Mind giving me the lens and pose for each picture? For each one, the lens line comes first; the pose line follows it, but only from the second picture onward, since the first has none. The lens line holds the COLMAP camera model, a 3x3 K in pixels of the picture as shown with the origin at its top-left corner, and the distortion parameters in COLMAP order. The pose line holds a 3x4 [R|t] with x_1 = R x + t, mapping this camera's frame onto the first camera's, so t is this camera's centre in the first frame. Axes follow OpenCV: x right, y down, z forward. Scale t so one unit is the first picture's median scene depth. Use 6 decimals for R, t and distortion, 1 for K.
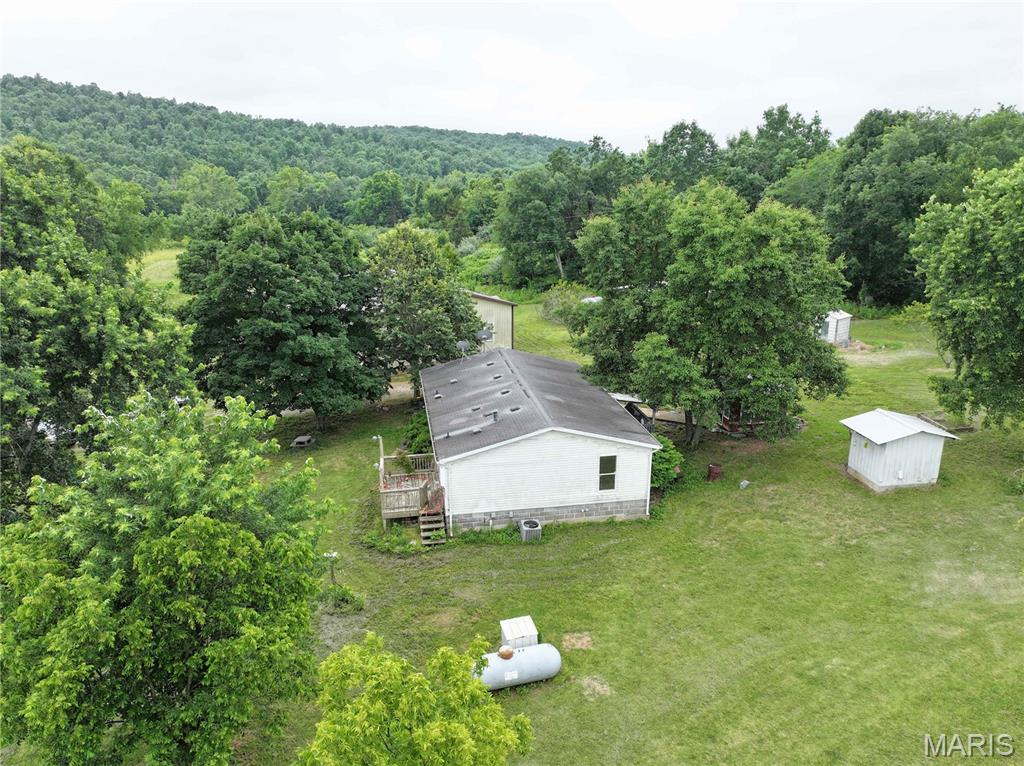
lens RADIAL K [[717.5, 0, 516.1], [0, 717.5, 379.4], [0, 0, 1]] dist [-0.000139, 0.012620]
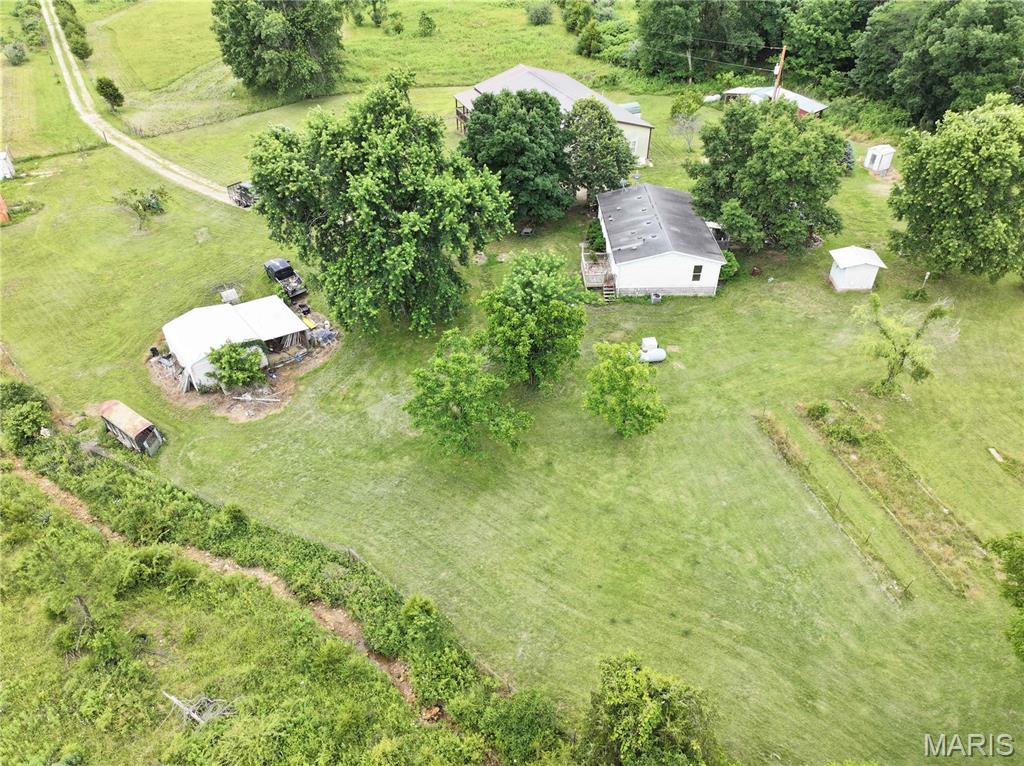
lens RADIAL K [[717.5, 0, 516.1], [0, 717.5, 379.4], [0, 0, 1]] dist [-0.000139, 0.012620]
pose [[0.989249, 0.092757, -0.113060, -0.120615], [-0.042094, 0.920995, 0.387294, -0.353833], [0.140052, -0.378372, 0.914998, -1.032286]]
